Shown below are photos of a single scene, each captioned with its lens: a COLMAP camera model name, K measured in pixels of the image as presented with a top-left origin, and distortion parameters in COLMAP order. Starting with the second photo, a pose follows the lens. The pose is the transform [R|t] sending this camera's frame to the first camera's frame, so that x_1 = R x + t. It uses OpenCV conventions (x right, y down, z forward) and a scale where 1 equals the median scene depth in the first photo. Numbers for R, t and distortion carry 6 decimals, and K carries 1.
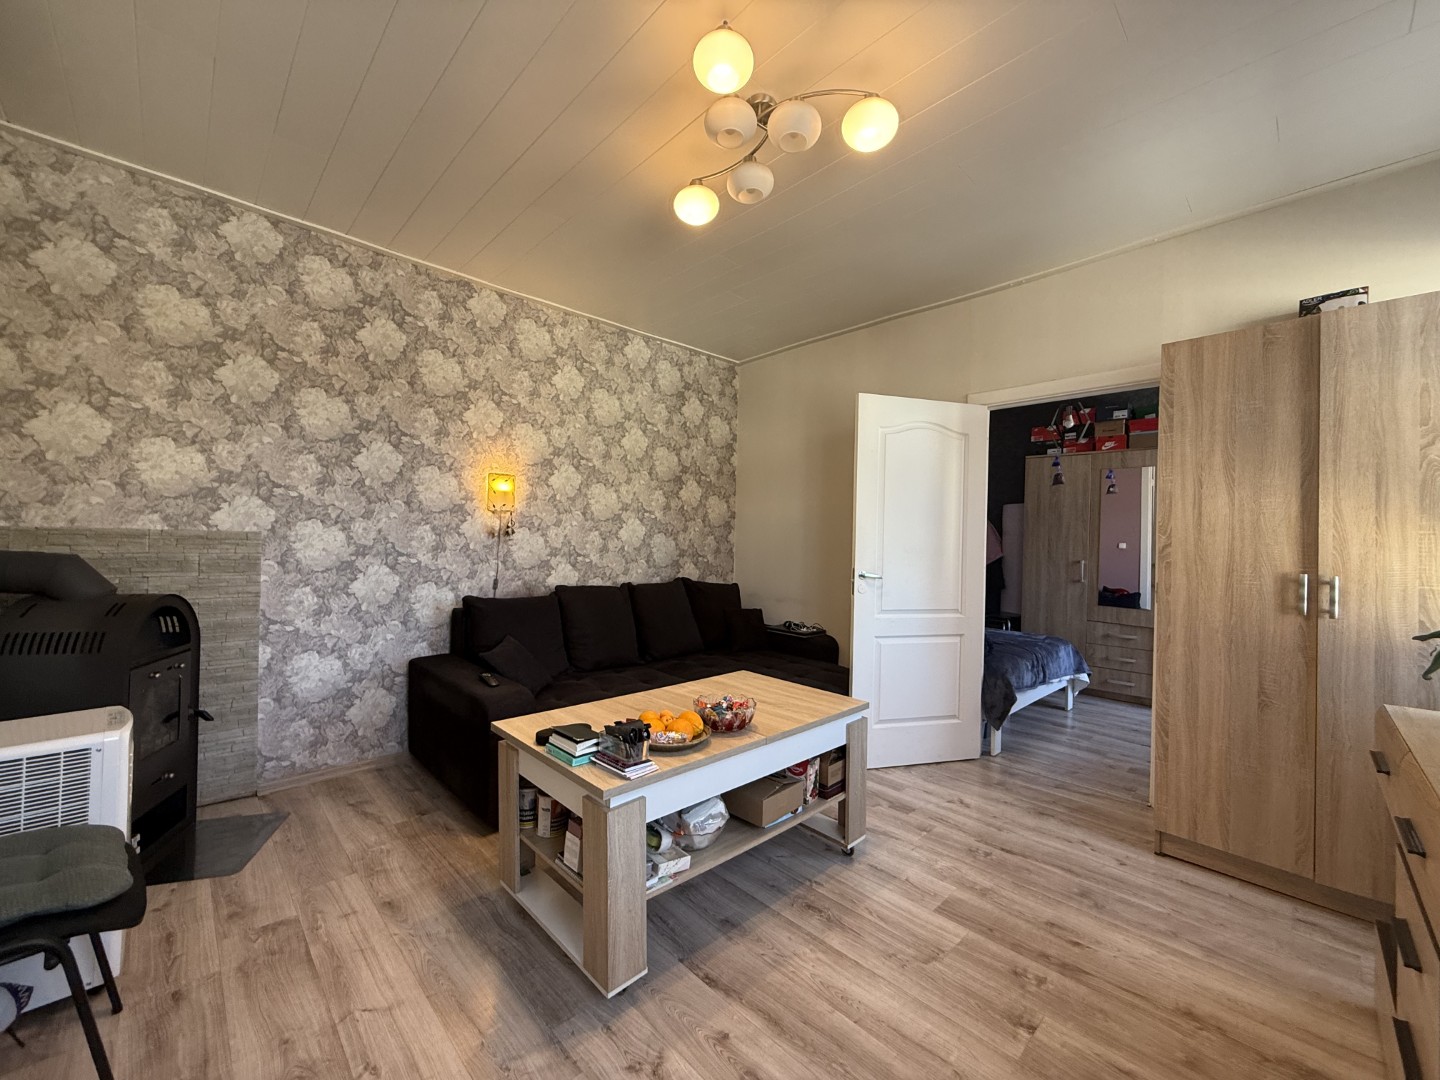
lens RADIAL K [[583.2, 0, 723.8], [0, 583.2, 536.5], [0, 0, 1]] dist [0.003120, 0.001221]
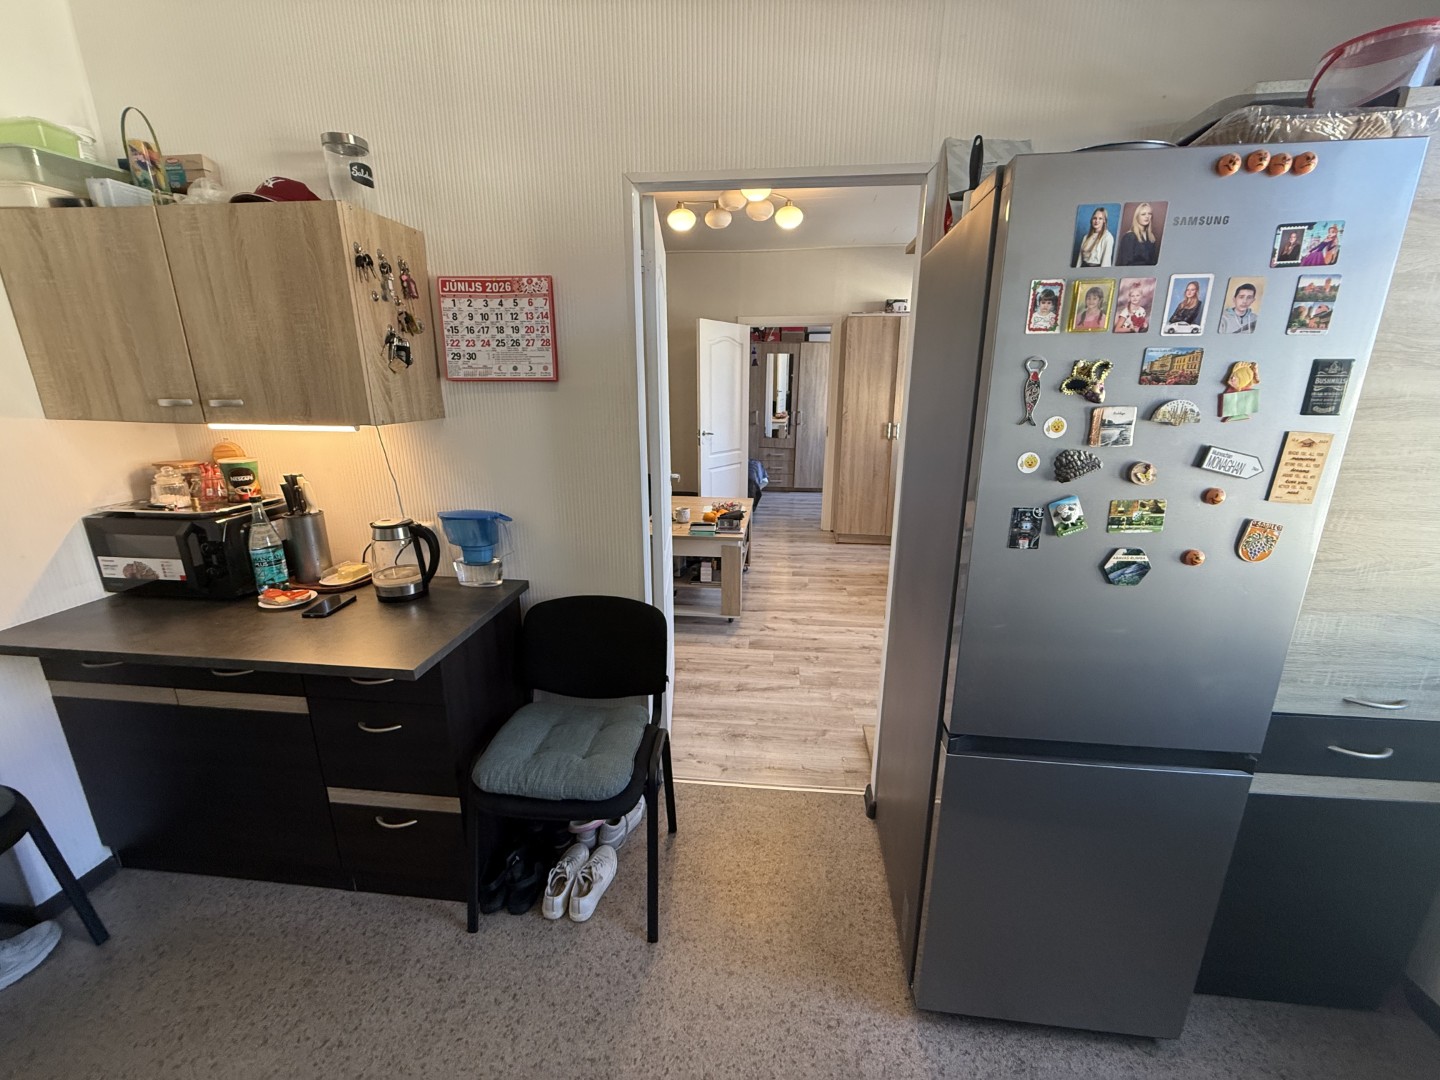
lens RADIAL K [[583.2, 0, 720.1], [0, 583.2, 539.0], [0, 0, 1]] dist [0.003120, 0.001221]
pose [[0.767720, -0.189922, 0.611993, -1.209846], [0.013502, 0.959650, 0.280873, -0.170880], [-0.640643, -0.207369, 0.739307, -0.511884]]
